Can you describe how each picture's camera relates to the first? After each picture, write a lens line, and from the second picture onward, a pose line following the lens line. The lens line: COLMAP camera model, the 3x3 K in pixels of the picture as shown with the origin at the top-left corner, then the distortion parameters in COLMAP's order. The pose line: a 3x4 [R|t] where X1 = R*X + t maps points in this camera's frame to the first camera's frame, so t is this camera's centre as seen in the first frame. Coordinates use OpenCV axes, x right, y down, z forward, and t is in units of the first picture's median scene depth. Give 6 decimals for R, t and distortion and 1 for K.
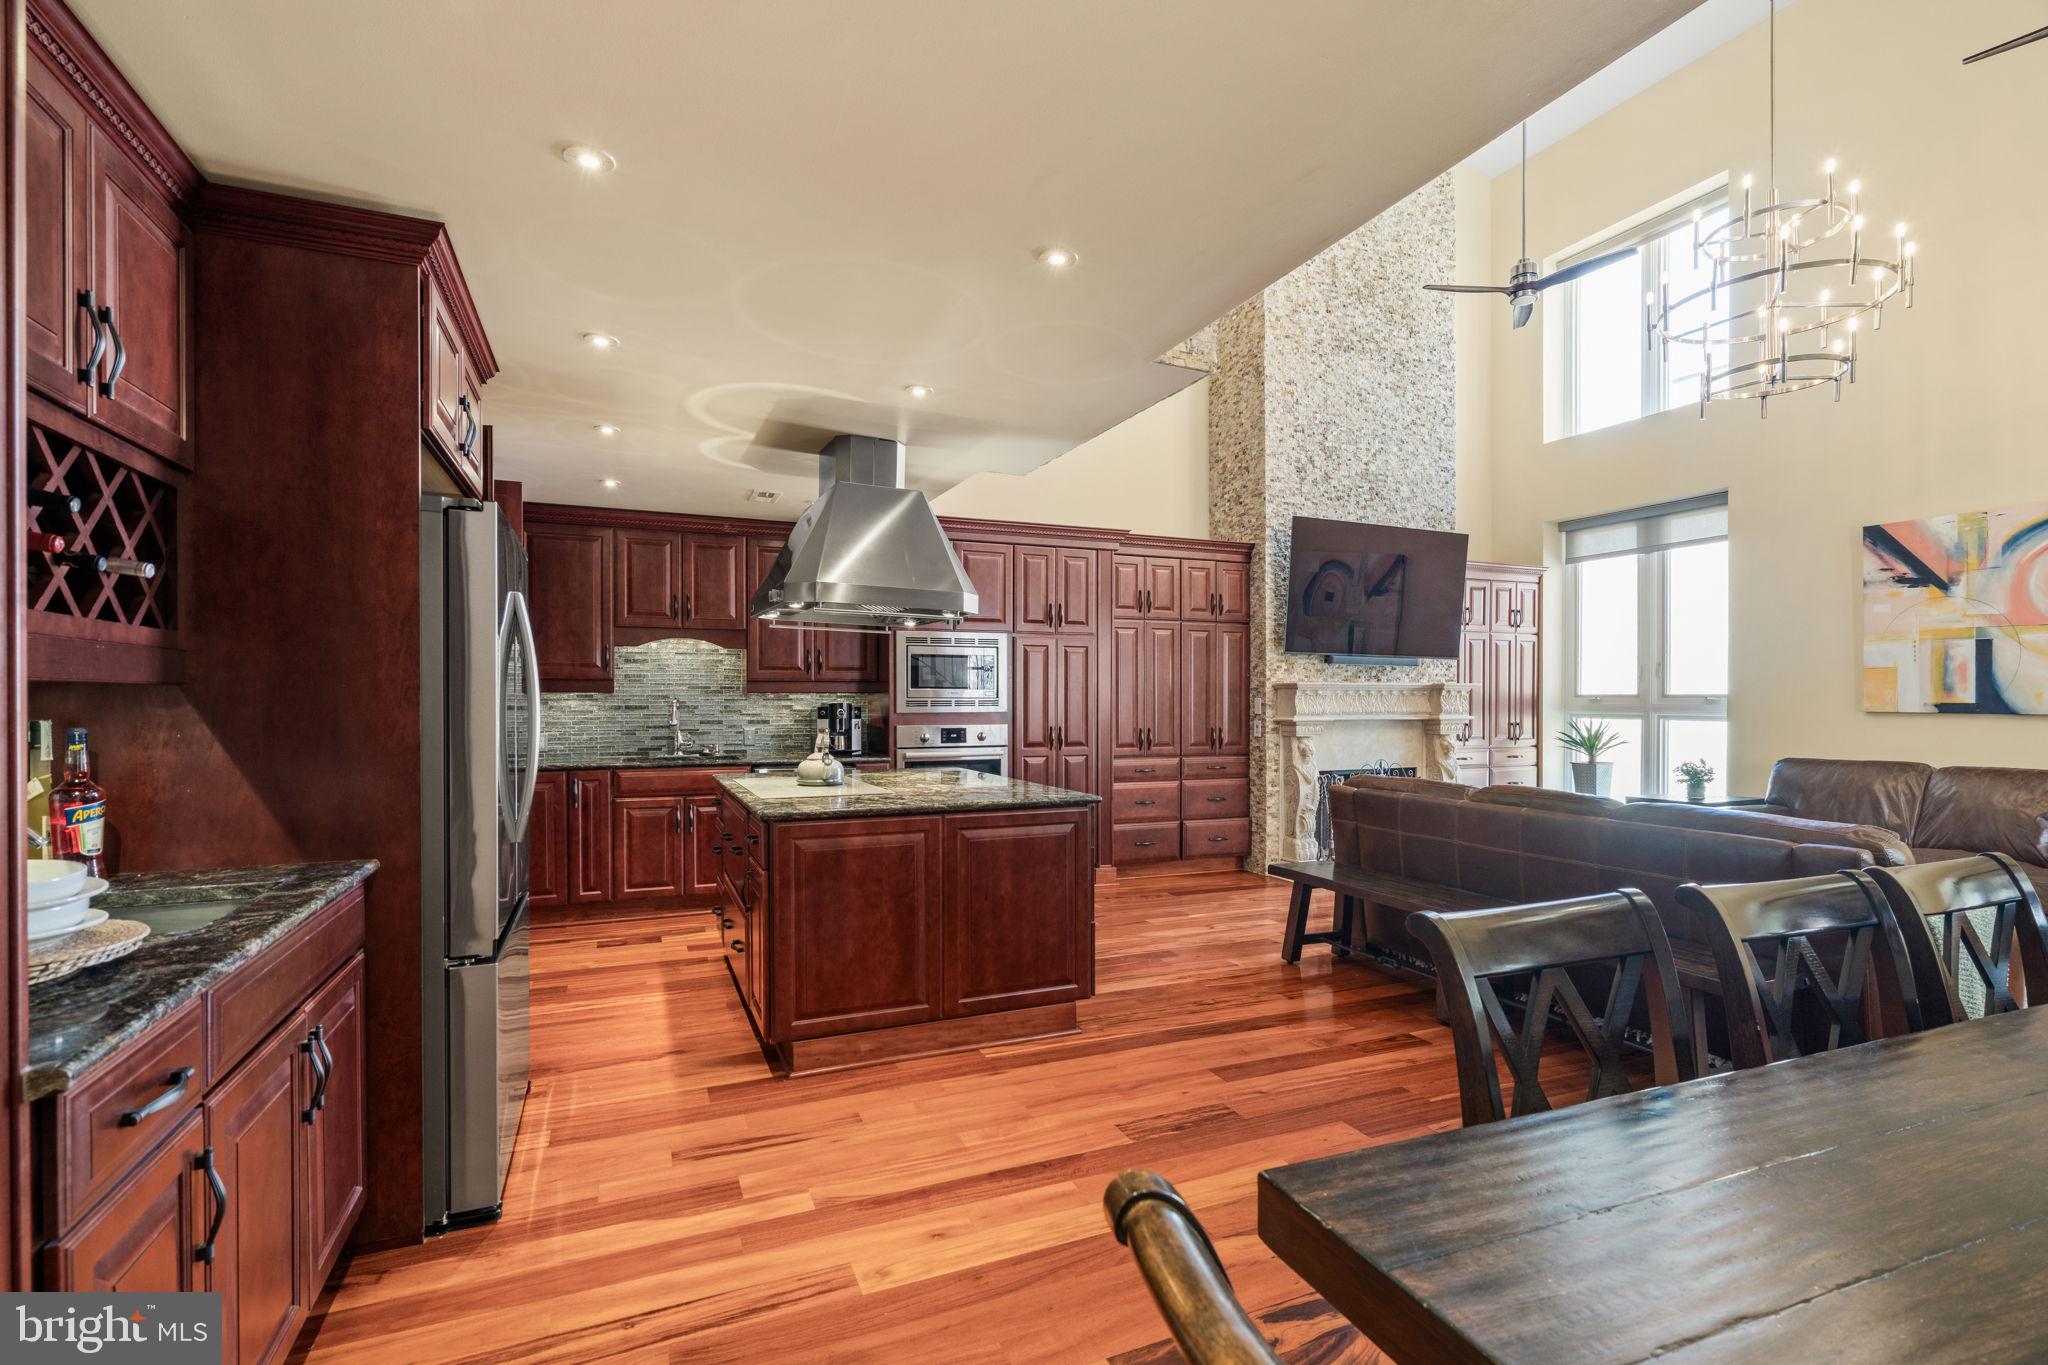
lens RADIAL K [[929.2, 0, 1036.9], [0, 929.2, 709.3], [0, 0, 1]] dist [-0.008345, 0.003236]
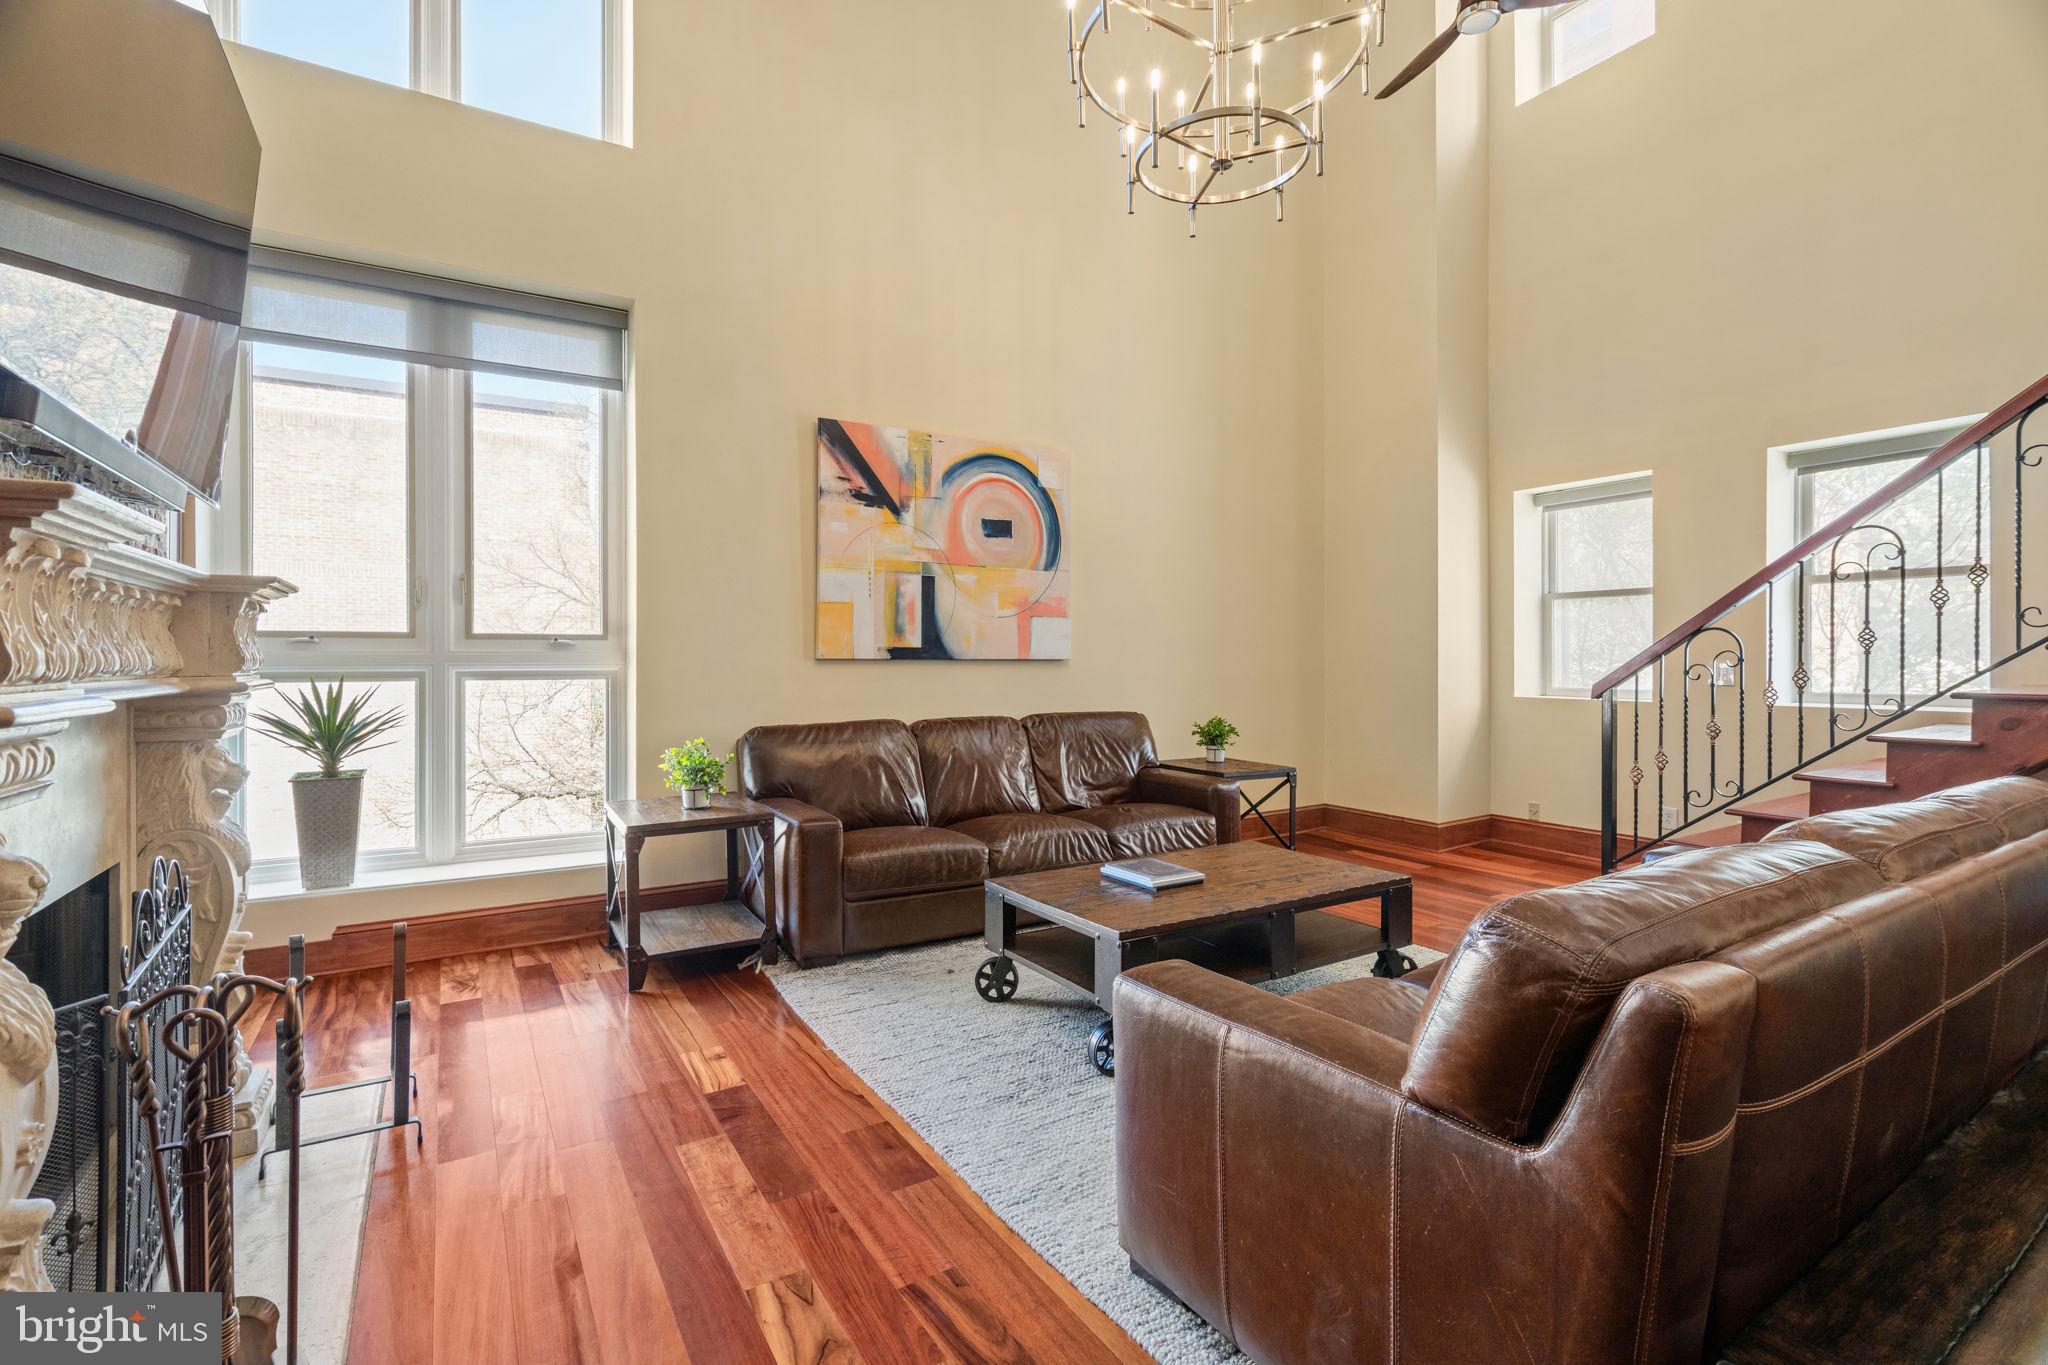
lens RADIAL K [[929.2, 0, 1023.1], [0, 929.2, 662.0], [0, 0, 1]] dist [-0.008345, 0.003236]
pose [[-0.140421, -0.004637, 0.990081, 0.107870], [0.012353, 0.999903, 0.006435, 0.002627], [-0.990015, 0.013135, -0.140350, 0.953689]]
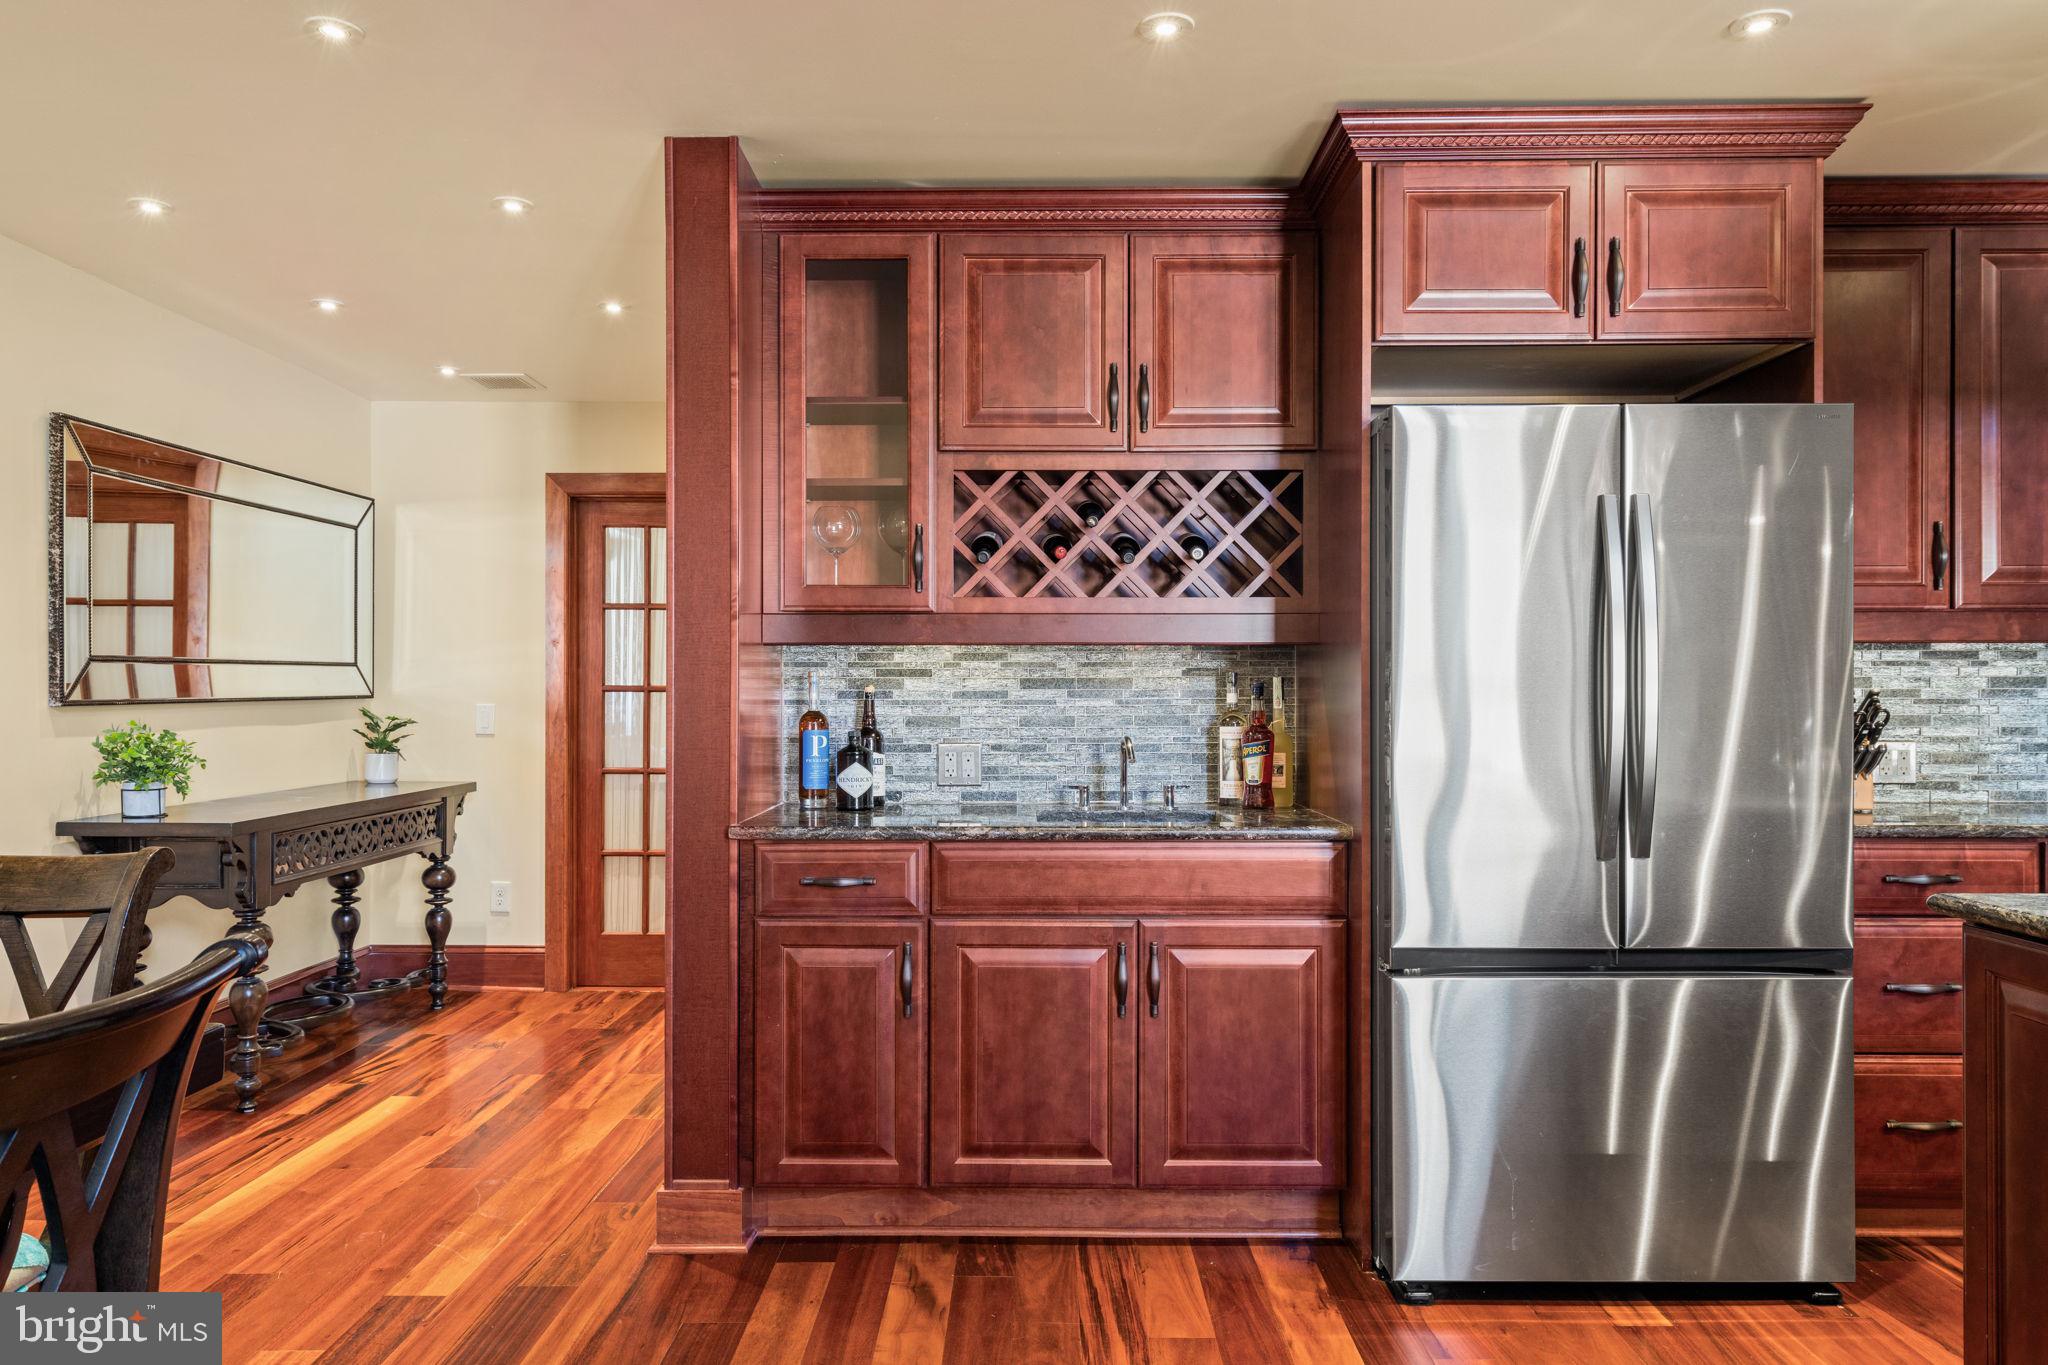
lens RADIAL K [[1411.2, 0, 1019.7], [0, 1411.2, 697.5], [0, 0, 1]] dist [0.005944, 0.004529]
pose [[-0.408070, 0.001374, -0.912950, 0.249512], [-0.010696, 0.999923, 0.006286, 0.010025], [0.912888, 0.012330, -0.408024, 0.449334]]
